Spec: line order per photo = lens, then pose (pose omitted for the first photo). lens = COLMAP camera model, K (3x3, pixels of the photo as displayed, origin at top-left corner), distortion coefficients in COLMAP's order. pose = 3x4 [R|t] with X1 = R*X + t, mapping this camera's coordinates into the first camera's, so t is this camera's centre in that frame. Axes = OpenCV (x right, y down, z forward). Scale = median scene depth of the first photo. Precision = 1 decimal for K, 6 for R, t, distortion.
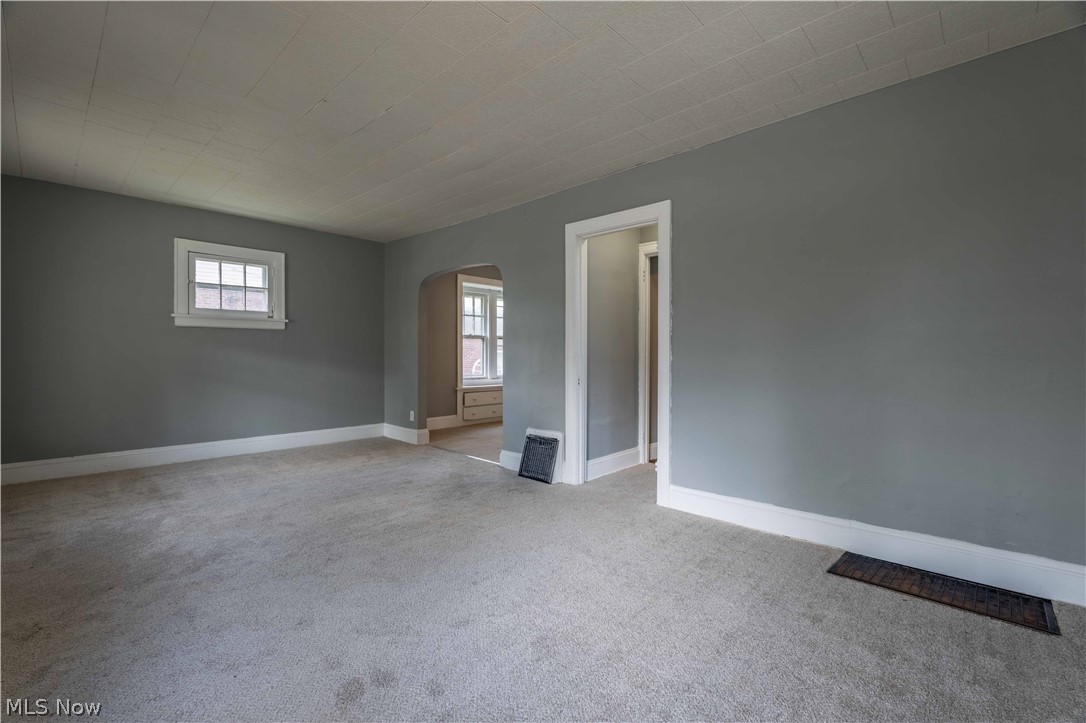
lens RADIAL K [[484.4, 0, 540.0], [0, 484.4, 363.4], [0, 0, 1]] dist [-0.001355, 0.000035]
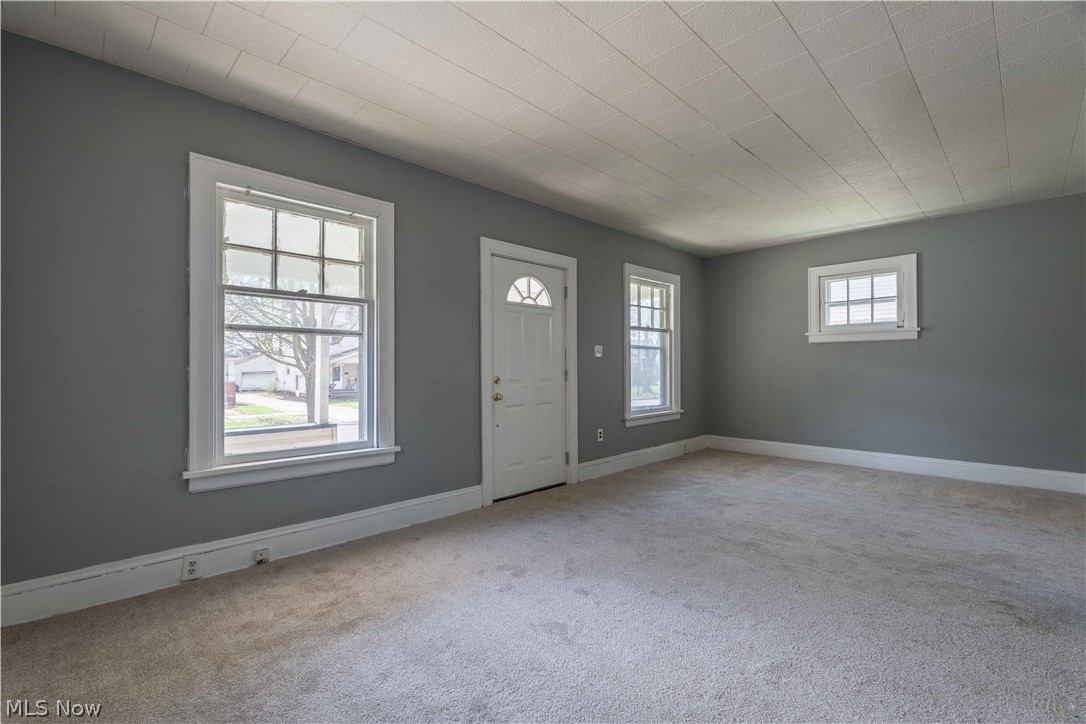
lens RADIAL K [[484.4, 0, 540.0], [0, 484.4, 363.9], [0, 0, 1]] dist [-0.001355, 0.000035]
pose [[-0.025763, -0.011215, -0.999605, 0.494408], [-0.019020, 0.999762, -0.010726, -0.002220], [0.999487, 0.018736, -0.025970, 0.440410]]
